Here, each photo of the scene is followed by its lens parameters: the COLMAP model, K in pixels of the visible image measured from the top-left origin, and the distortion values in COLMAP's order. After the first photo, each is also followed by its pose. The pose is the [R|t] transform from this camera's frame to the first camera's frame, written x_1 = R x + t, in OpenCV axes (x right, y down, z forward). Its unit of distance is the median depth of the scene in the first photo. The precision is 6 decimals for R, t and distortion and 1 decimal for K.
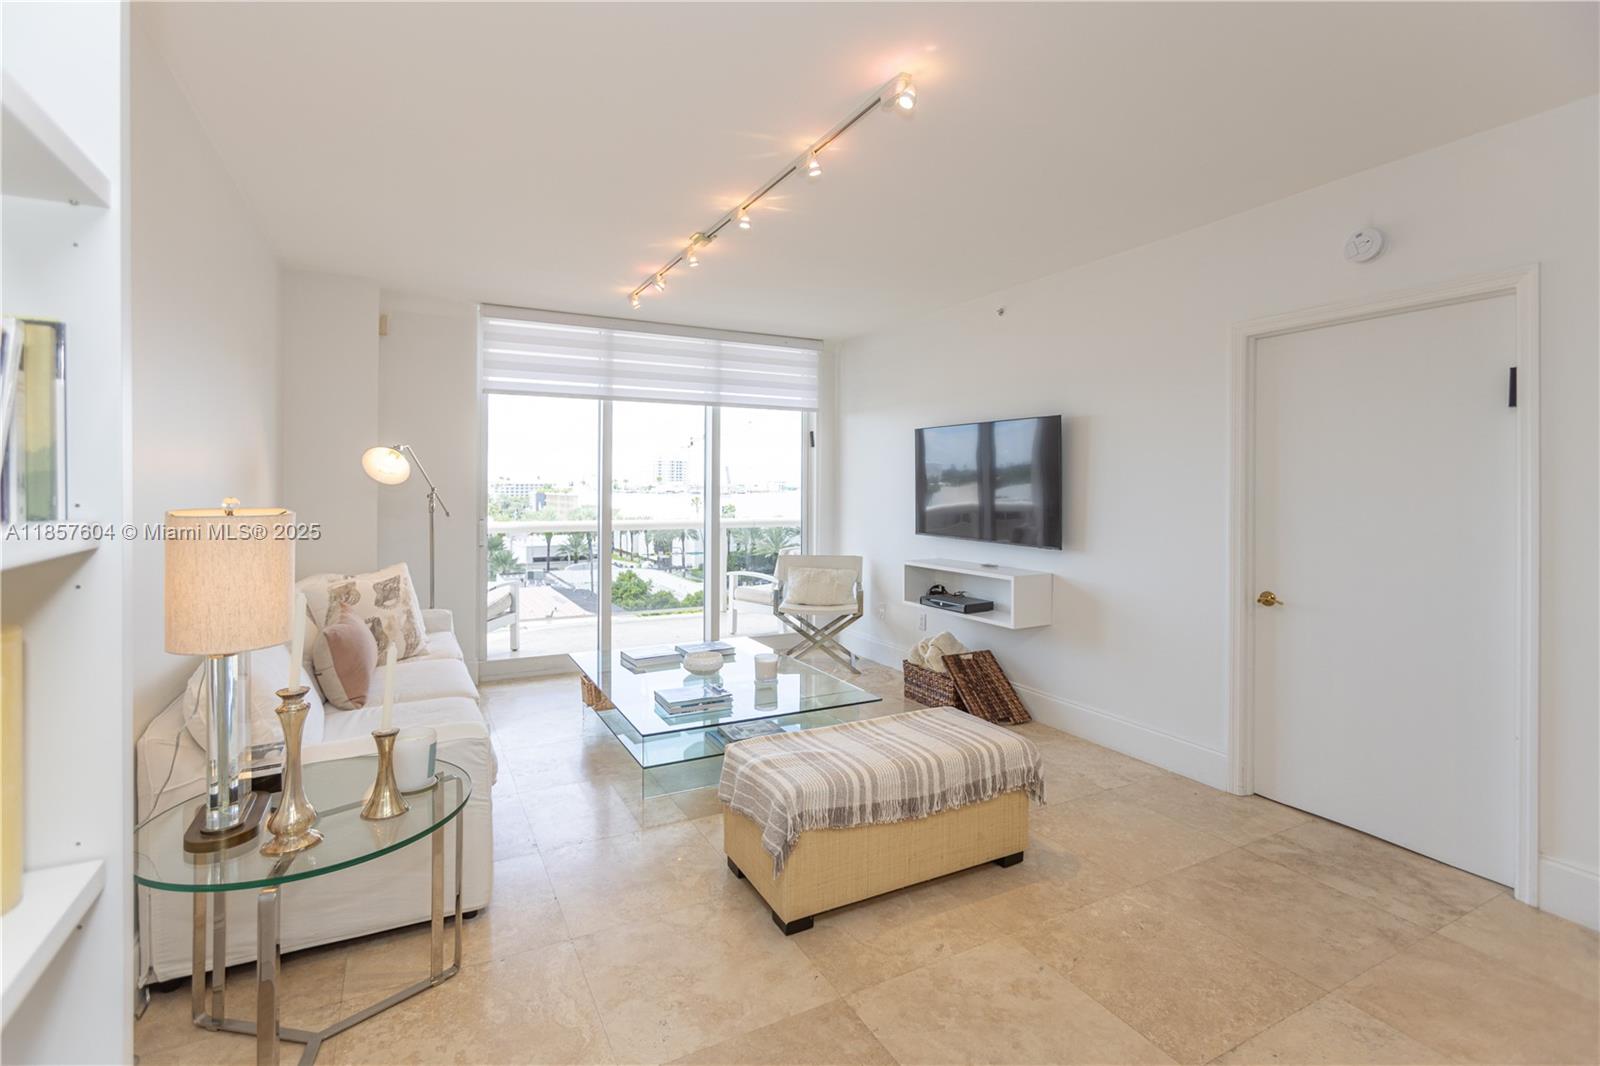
lens RADIAL K [[732.3, 0, 787.8], [0, 732.3, 489.9], [0, 0, 1]] dist [-0.004439, -0.000152]
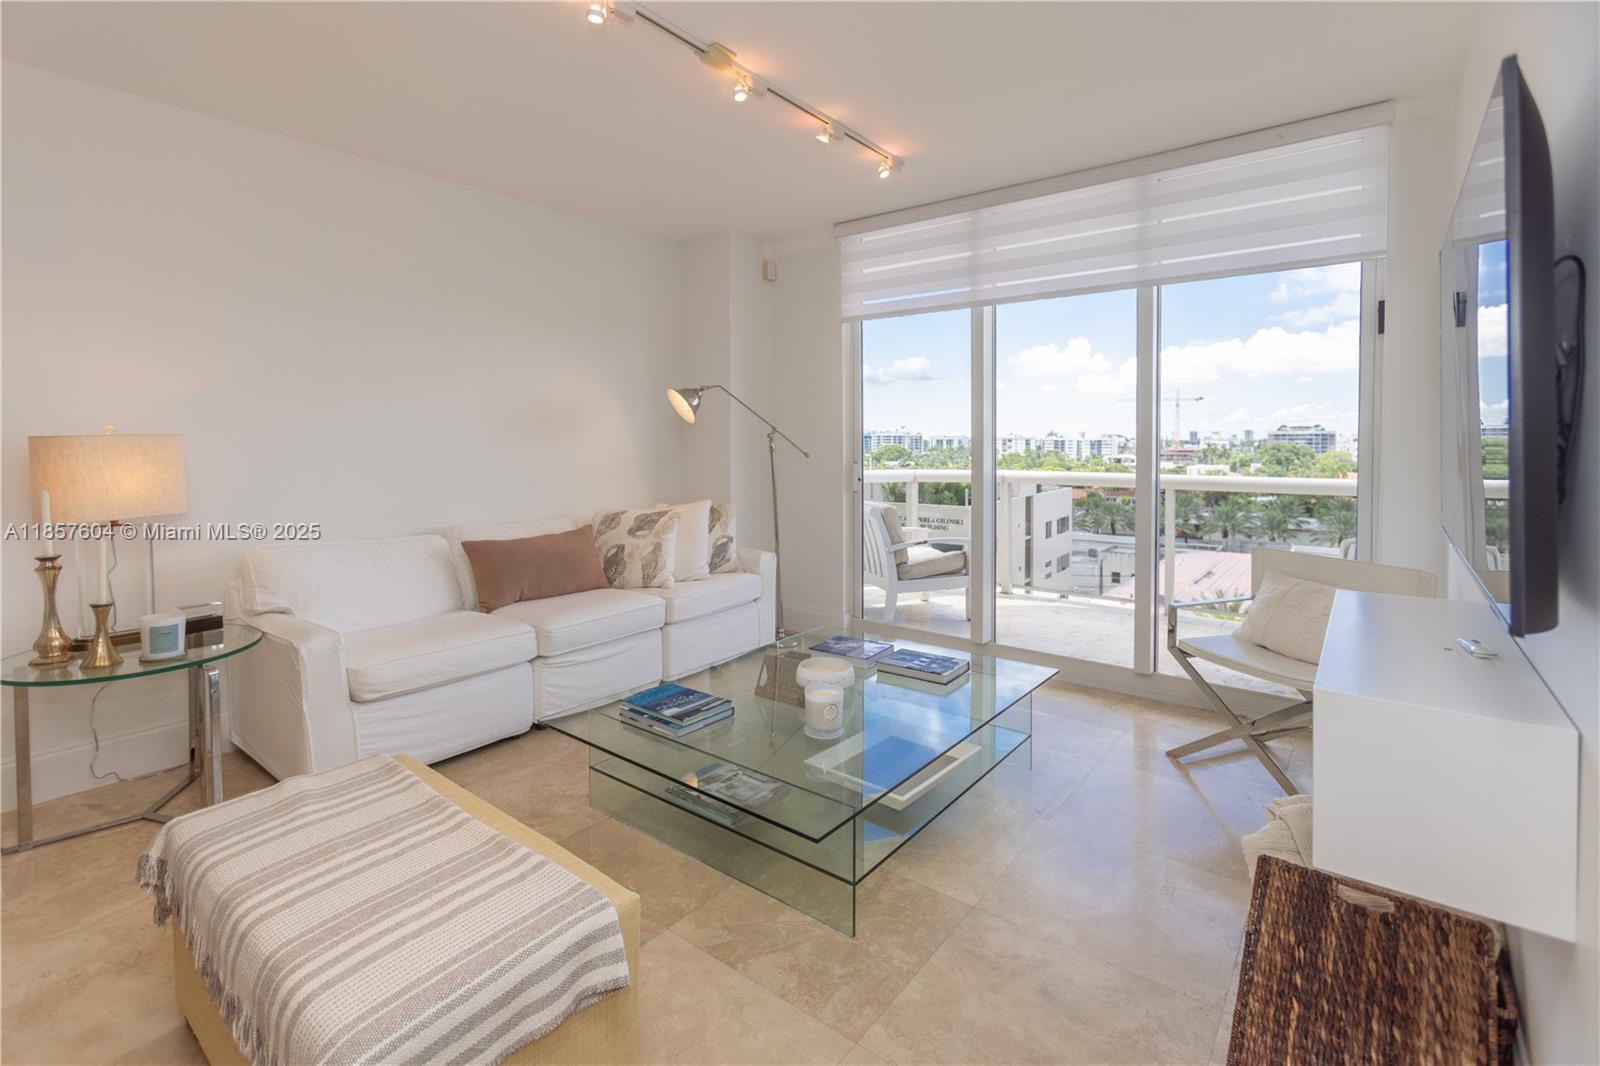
lens RADIAL K [[746.2, 0, 797.1], [0, 746.2, 455.4], [0, 0, 1]] dist [-0.003653, 0.001532]
pose [[0.402539, 0.014185, -0.915293, 0.452610], [0.000580, 0.999876, 0.015751, 0.018773], [0.915403, -0.006872, 0.402480, 0.629488]]
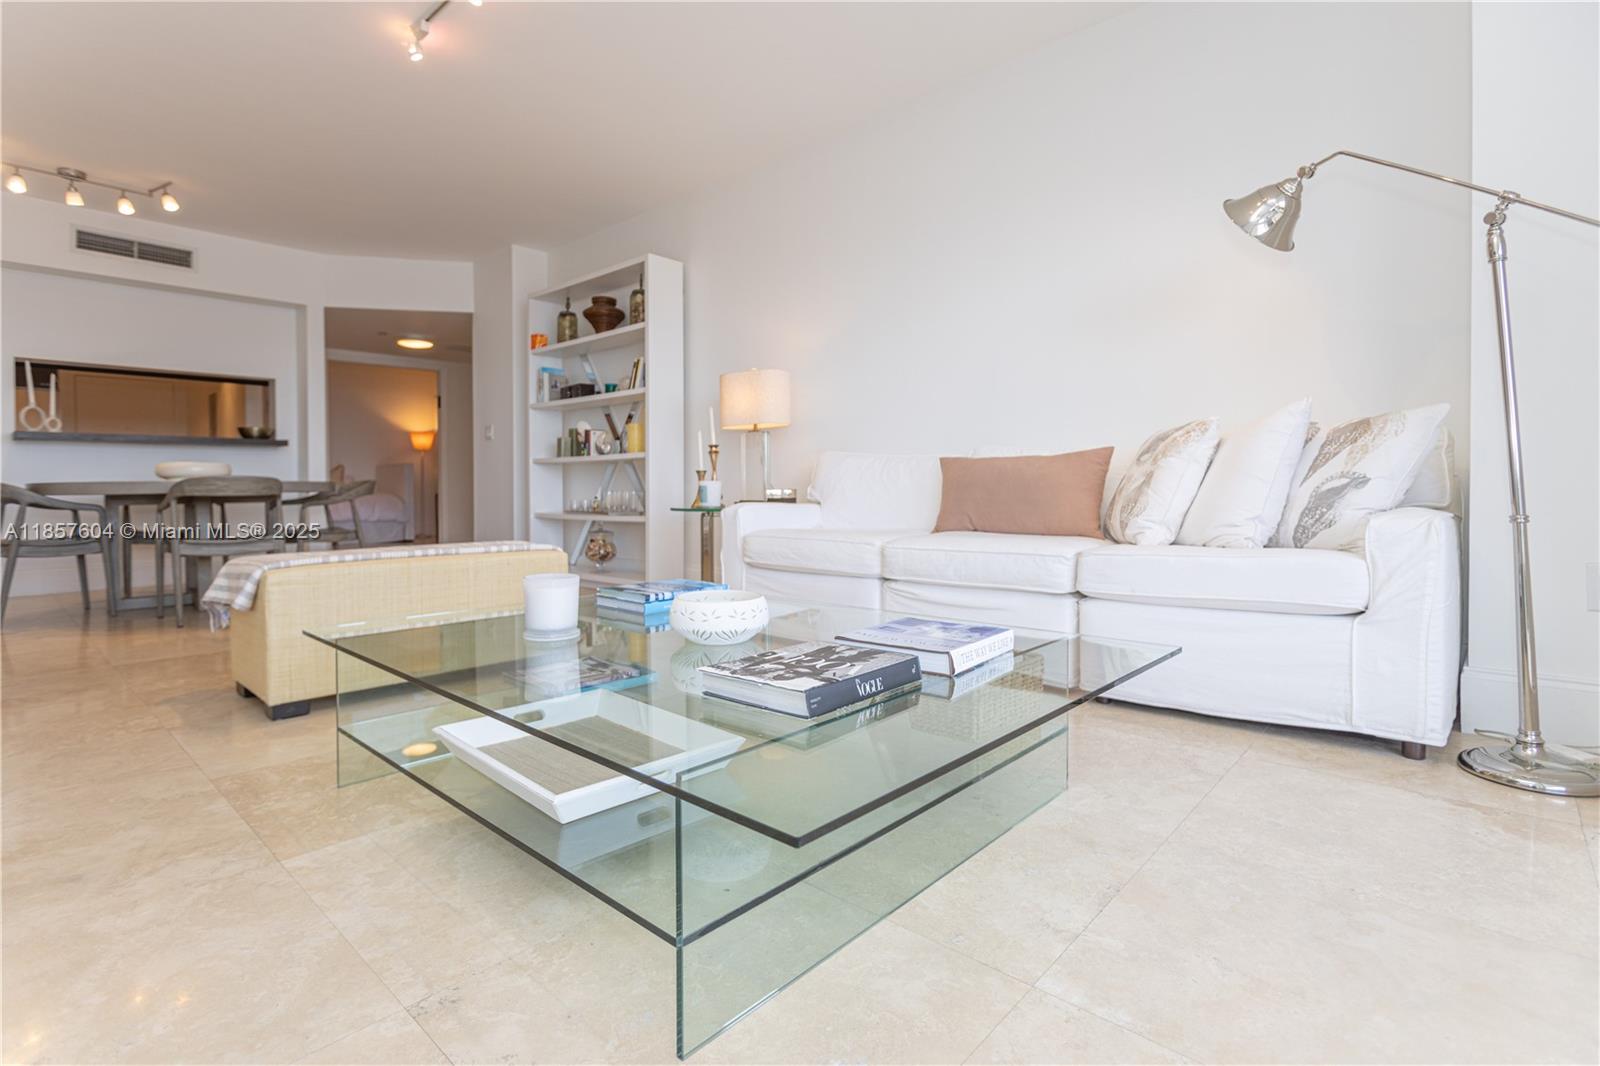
lens RADIAL K [[765.9, 0, 790.4], [0, 765.9, 505.2], [0, 0, 1]] dist [-0.001113, 0.015769]
pose [[-0.942939, 0.005986, -0.332911, -0.004925], [-0.000608, 0.999806, 0.019698, 0.150730], [0.332964, 0.018776, -0.942753, 1.269661]]
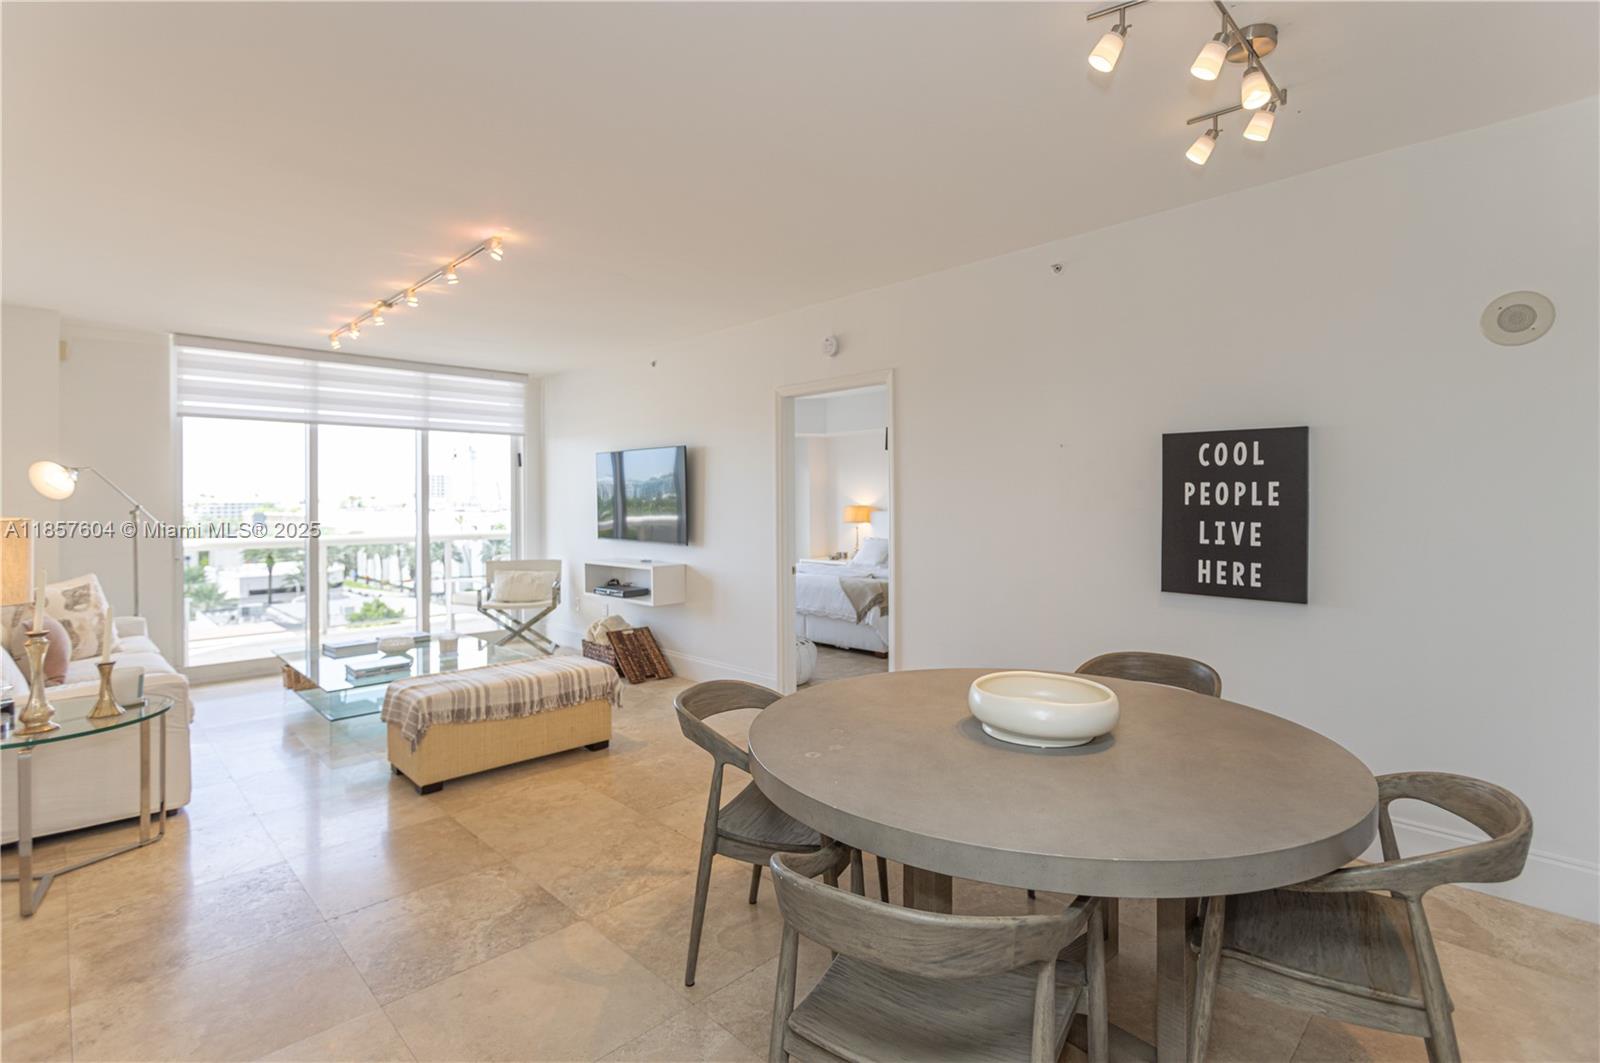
lens RADIAL K [[765.9, 0, 790.4], [0, 765.9, 503.7], [0, 0, 1]] dist [-0.001113, 0.015769]
pose [[0.961319, -0.010979, 0.275218, 0.151408], [0.011458, 0.999934, -0.000132, 0.006049], [-0.275198, 0.003280, 0.961382, -0.373484]]
